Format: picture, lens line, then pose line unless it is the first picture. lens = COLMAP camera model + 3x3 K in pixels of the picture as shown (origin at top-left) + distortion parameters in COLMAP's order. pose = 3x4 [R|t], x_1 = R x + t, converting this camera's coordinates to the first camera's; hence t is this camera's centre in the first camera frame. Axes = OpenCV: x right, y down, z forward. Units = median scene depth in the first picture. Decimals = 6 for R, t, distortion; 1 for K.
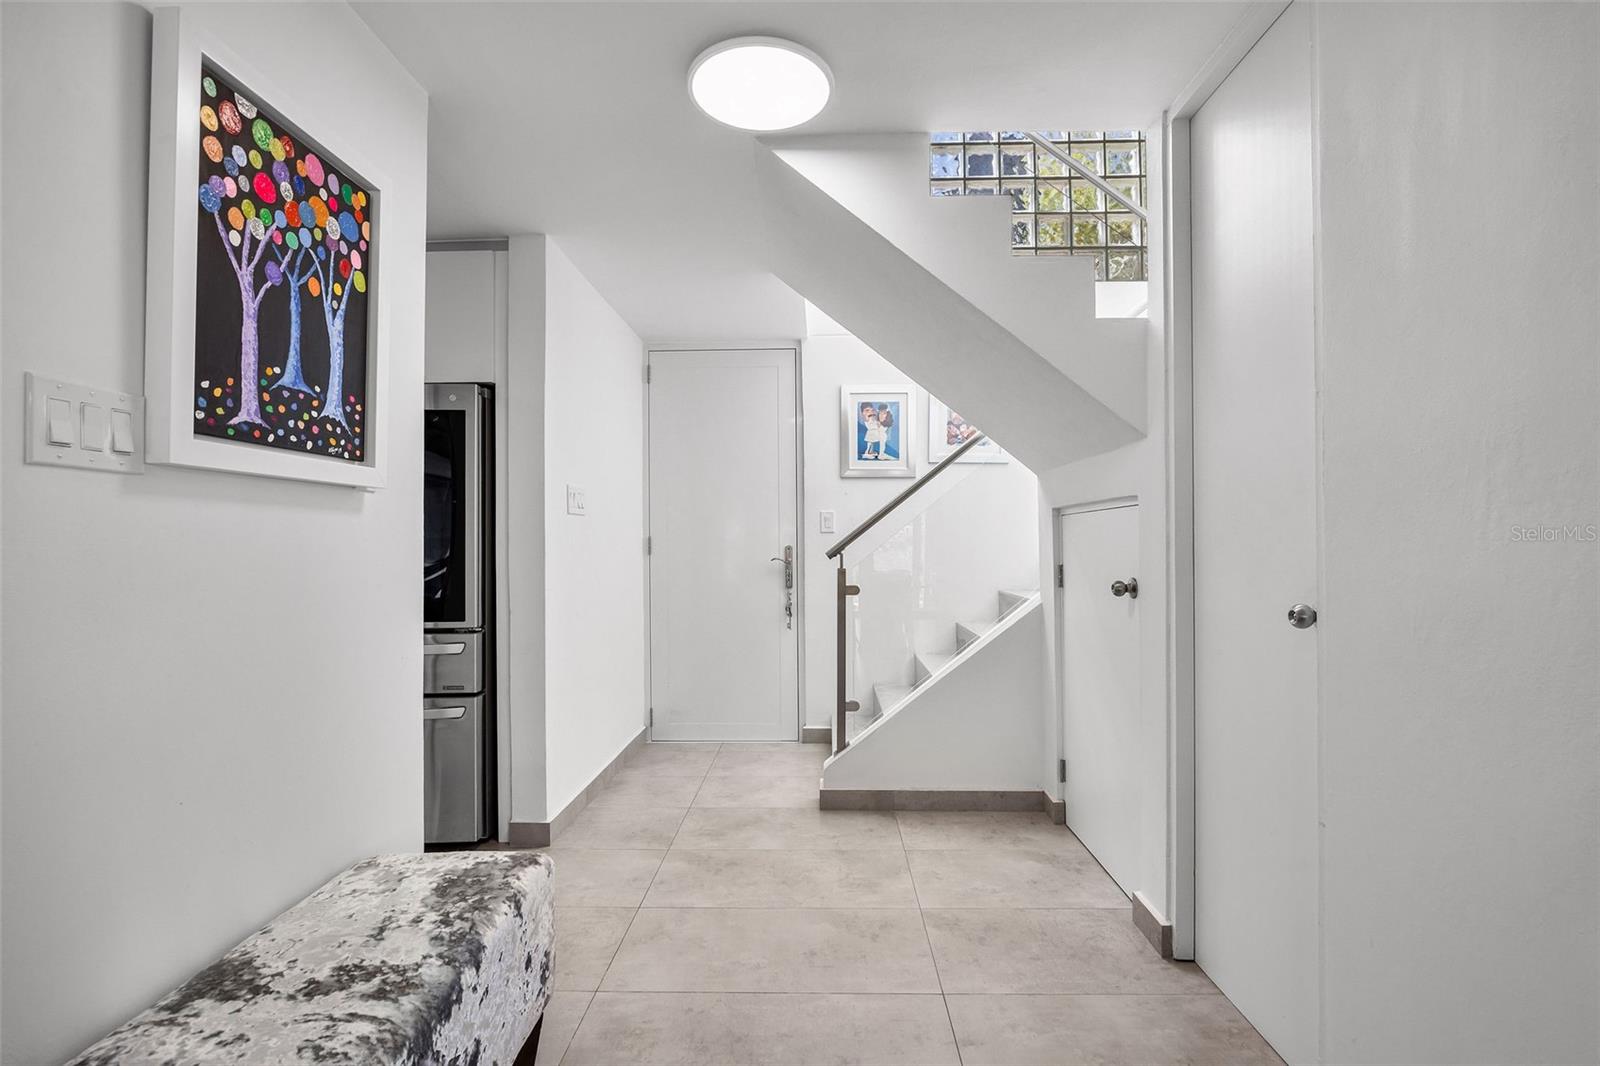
lens RADIAL K [[739.1, 0, 804.1], [0, 739.1, 538.8], [0, 0, 1]] dist [-0.011792, -0.000110]
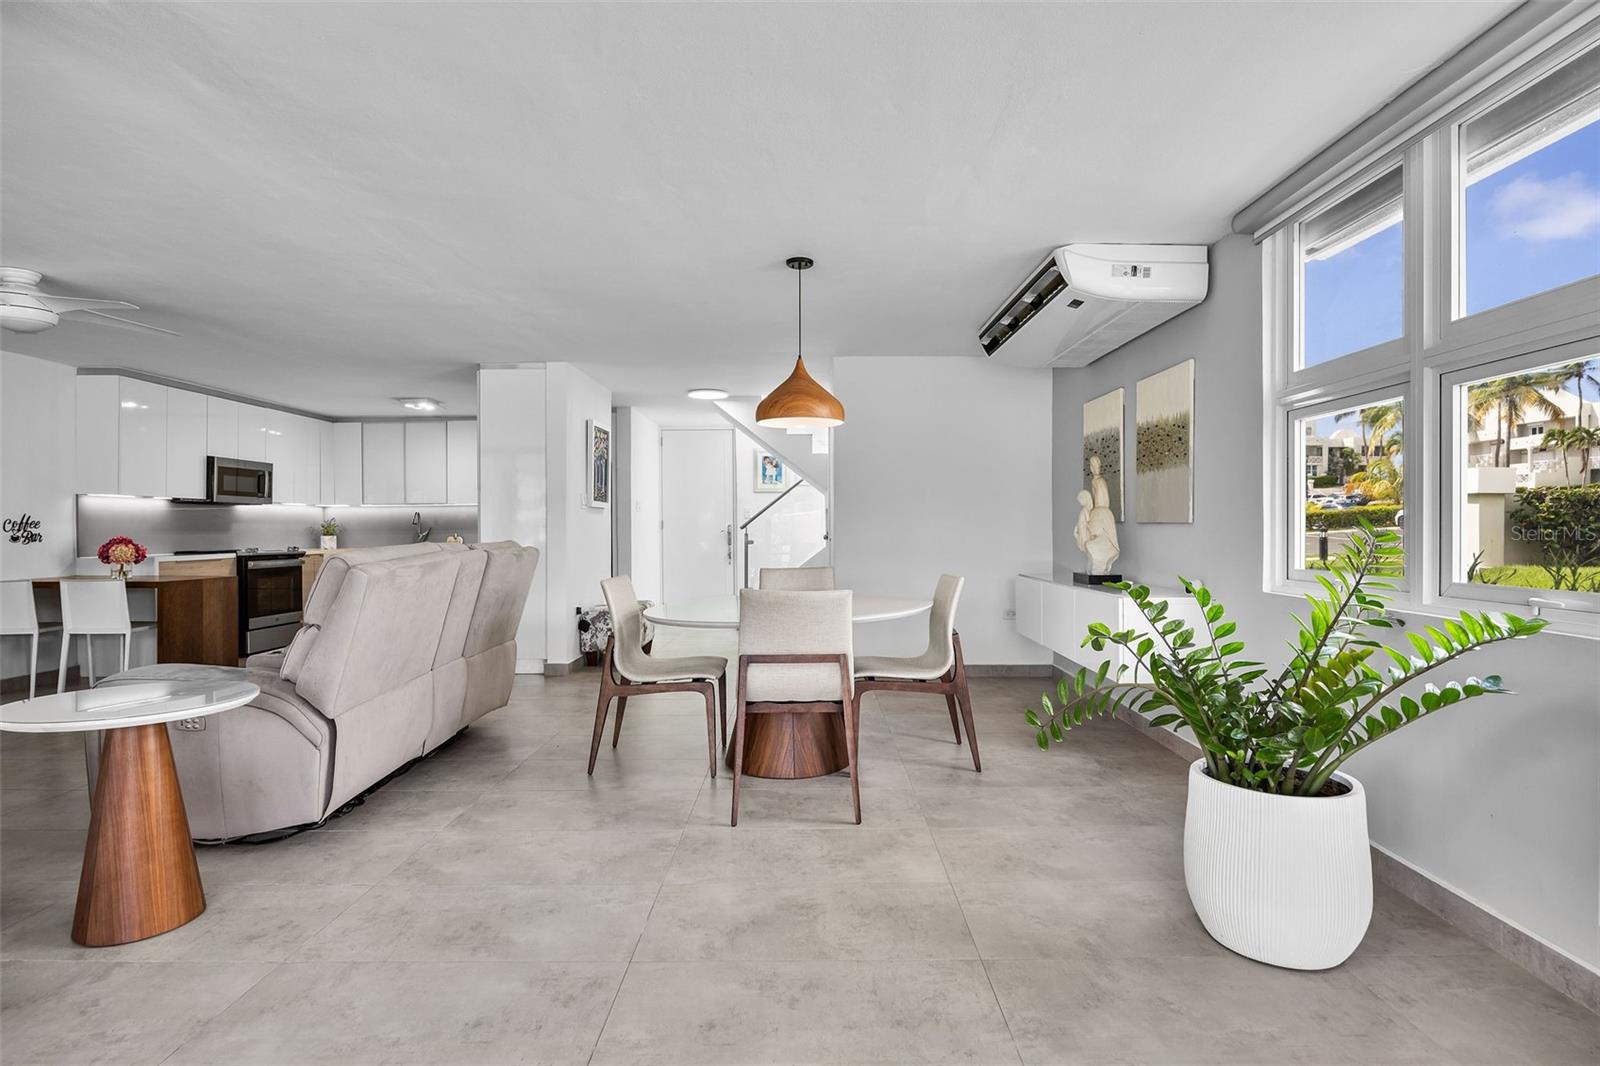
lens RADIAL K [[807.1, 0, 804.3], [0, 807.1, 534.0], [0, 0, 1]] dist [-0.012434, 0.000740]
pose [[0.999758, 0.001058, 0.021993, 0.402067], [-0.001393, 0.999883, 0.015203, 0.003082], [-0.021974, -0.015230, 0.999643, -3.678984]]
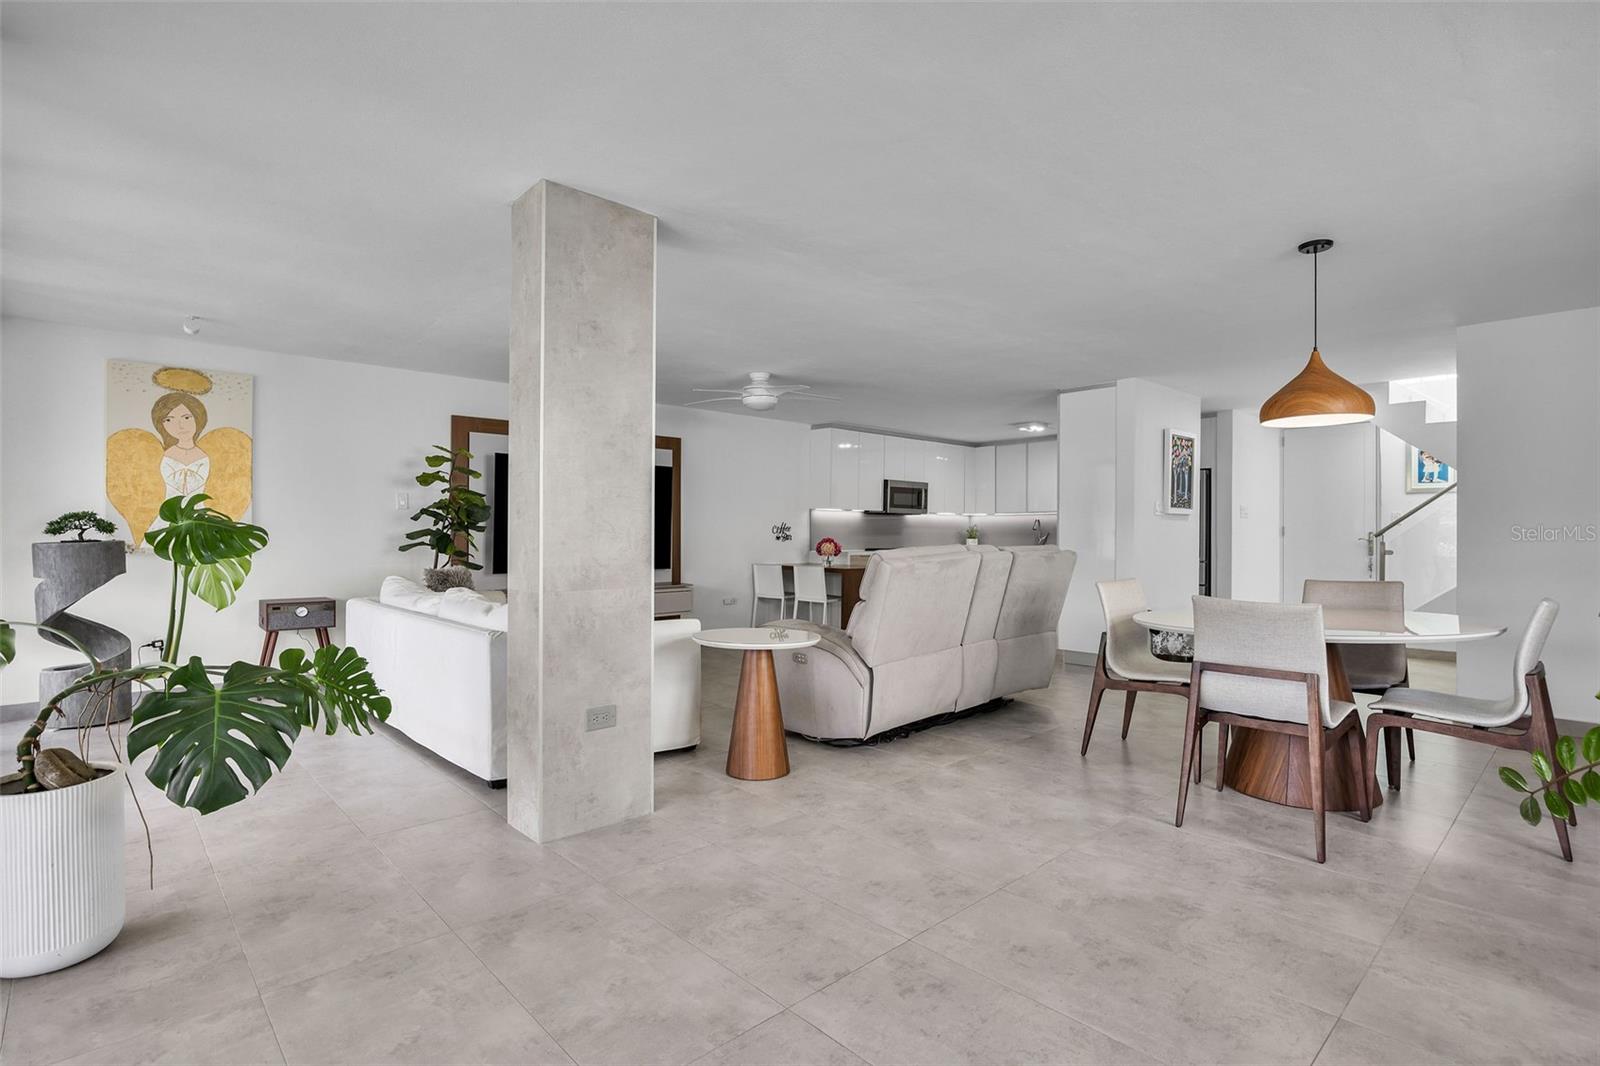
lens RADIAL K [[771.1, 0, 800.0], [0, 771.1, 533.0], [0, 0, 1]] dist [-0.014534, -0.000052]
pose [[0.698875, 0.008521, -0.715193, 0.978246], [-0.002845, 0.999954, 0.009134, -0.001913], [0.715238, -0.004348, 0.698868, -3.729442]]
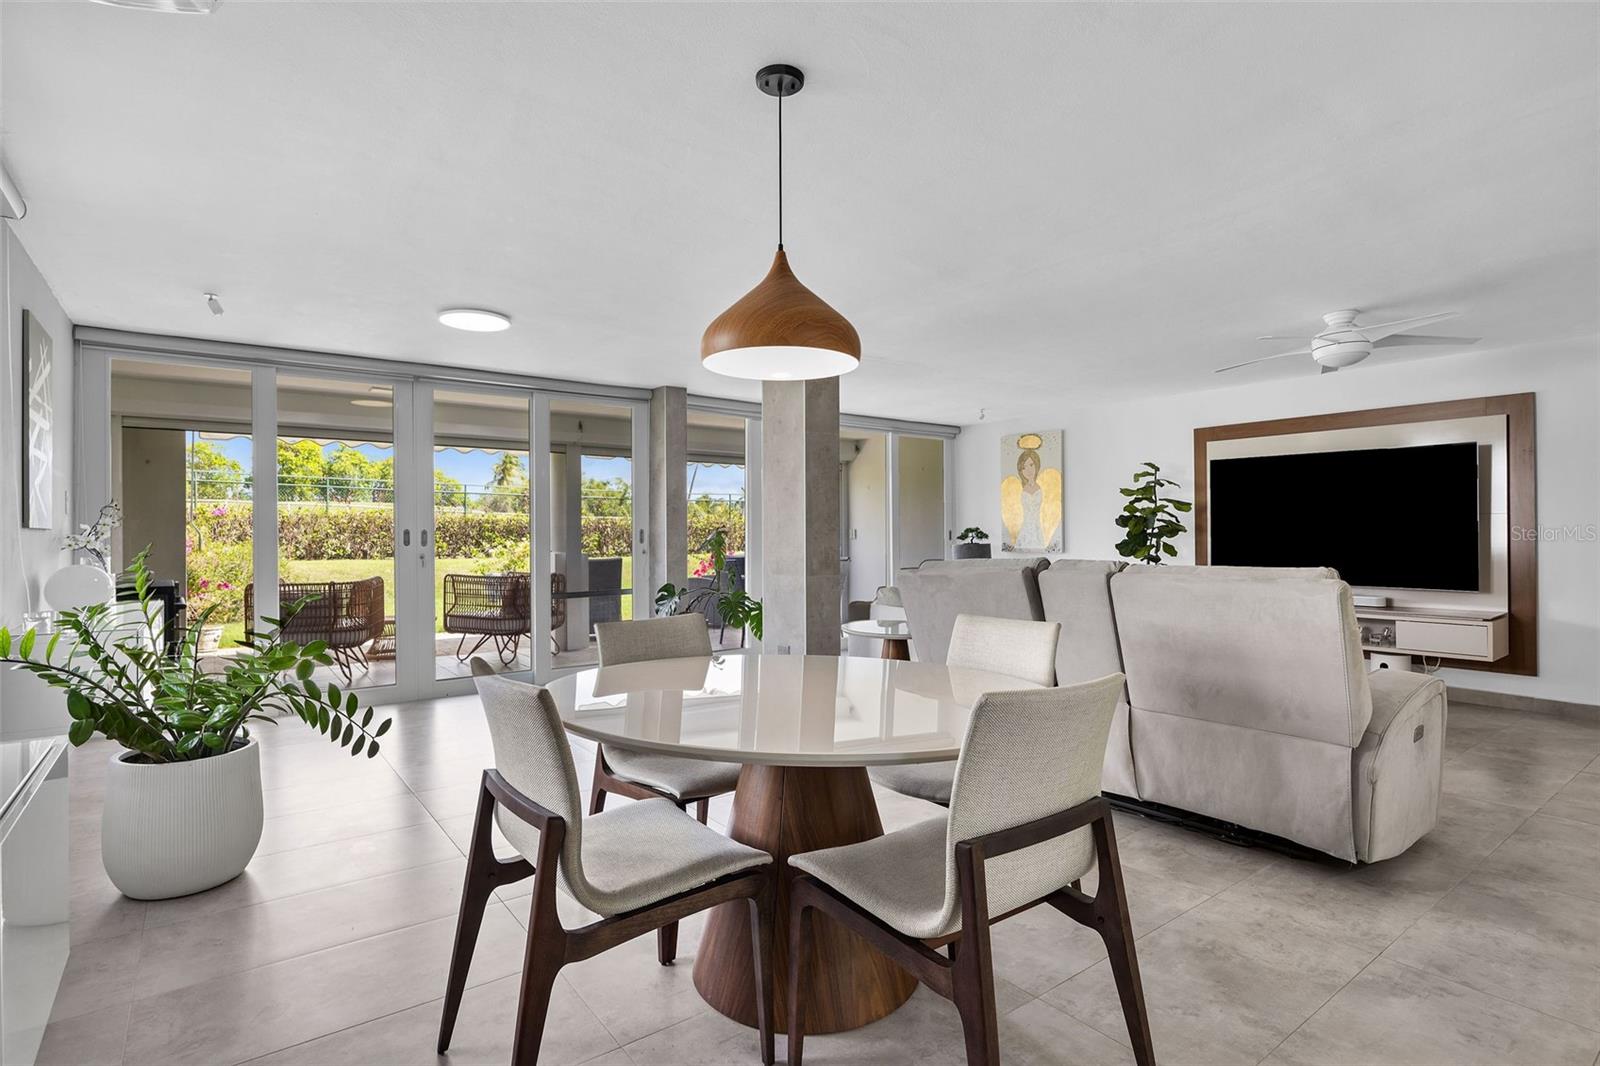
lens RADIAL K [[788.4, 0, 816.3], [0, 788.4, 532.2], [0, 0, 1]] dist [0.001084, 0.000168]
pose [[-0.771124, 0.005813, -0.636659, 1.275503], [0.011513, 0.999922, -0.004816, -0.001854], [0.636581, -0.011044, -0.771130, -0.106335]]
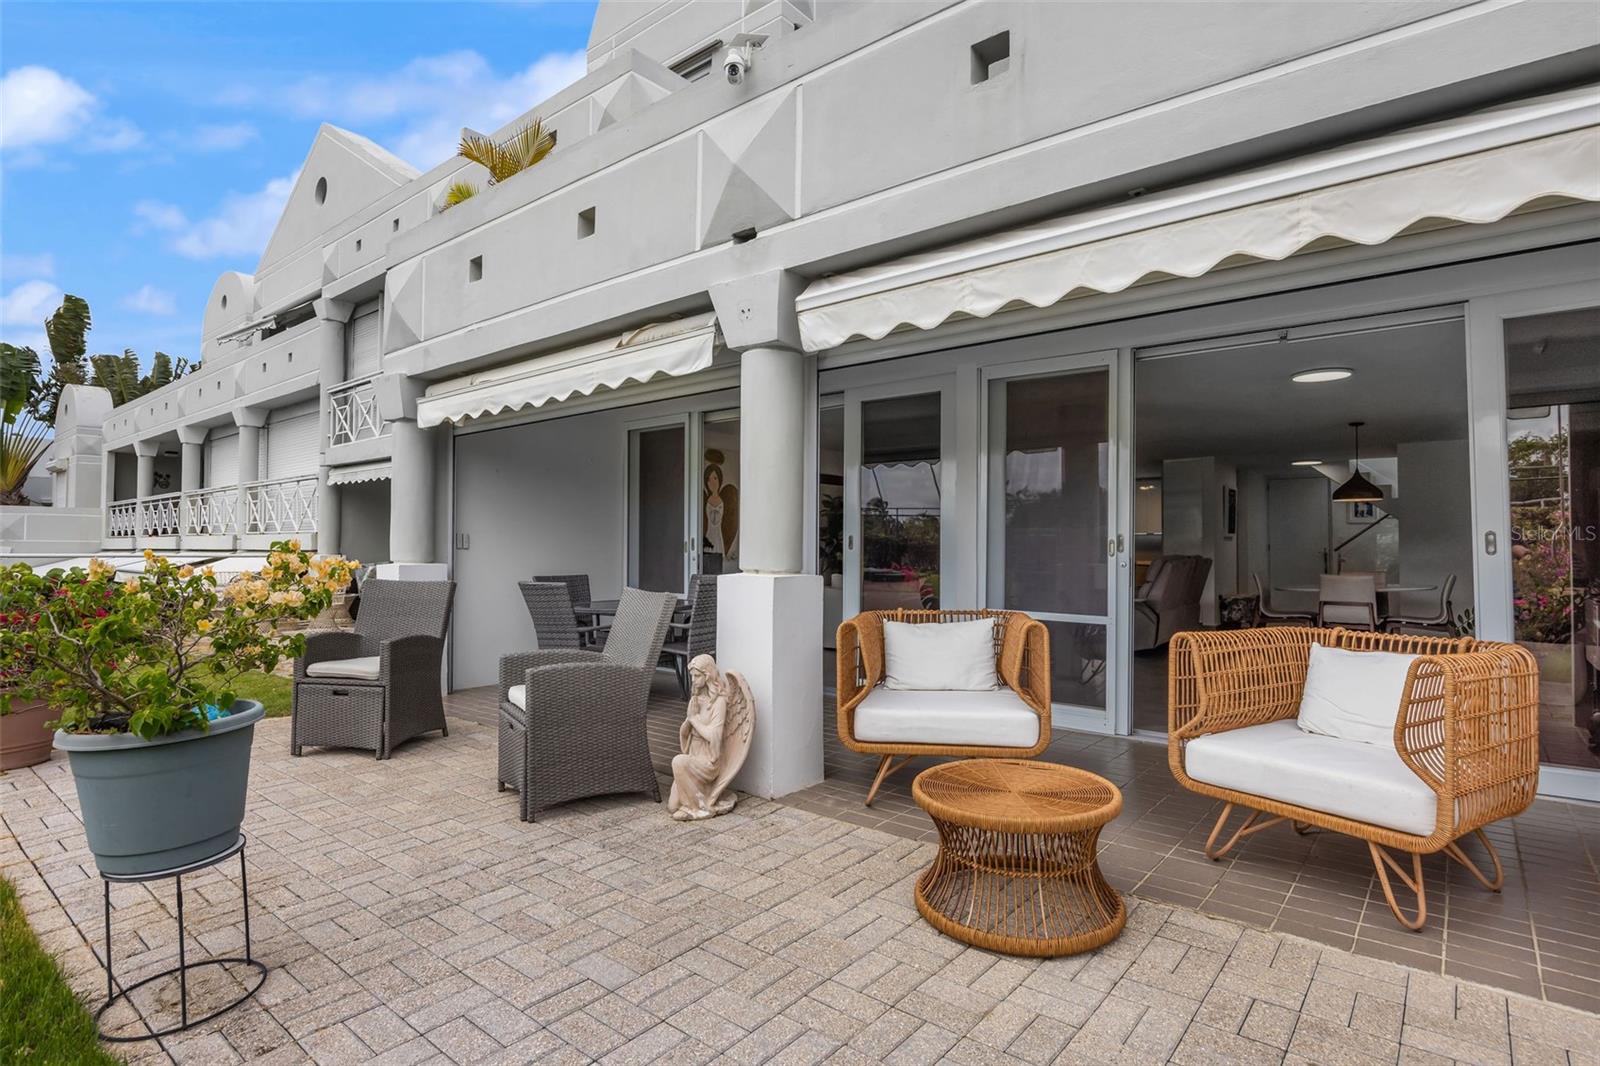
lens RADIAL K [[822.9, 0, 800.0], [0, 822.9, 533.0], [0, 0, 1]] dist [-0.009927, -0.000035]
pose [[0.795869, -0.004463, -0.605453, 0.785289], [-0.003557, 0.999921, -0.012048, -0.007003], [0.605459, 0.011742, 0.795790, -7.651950]]
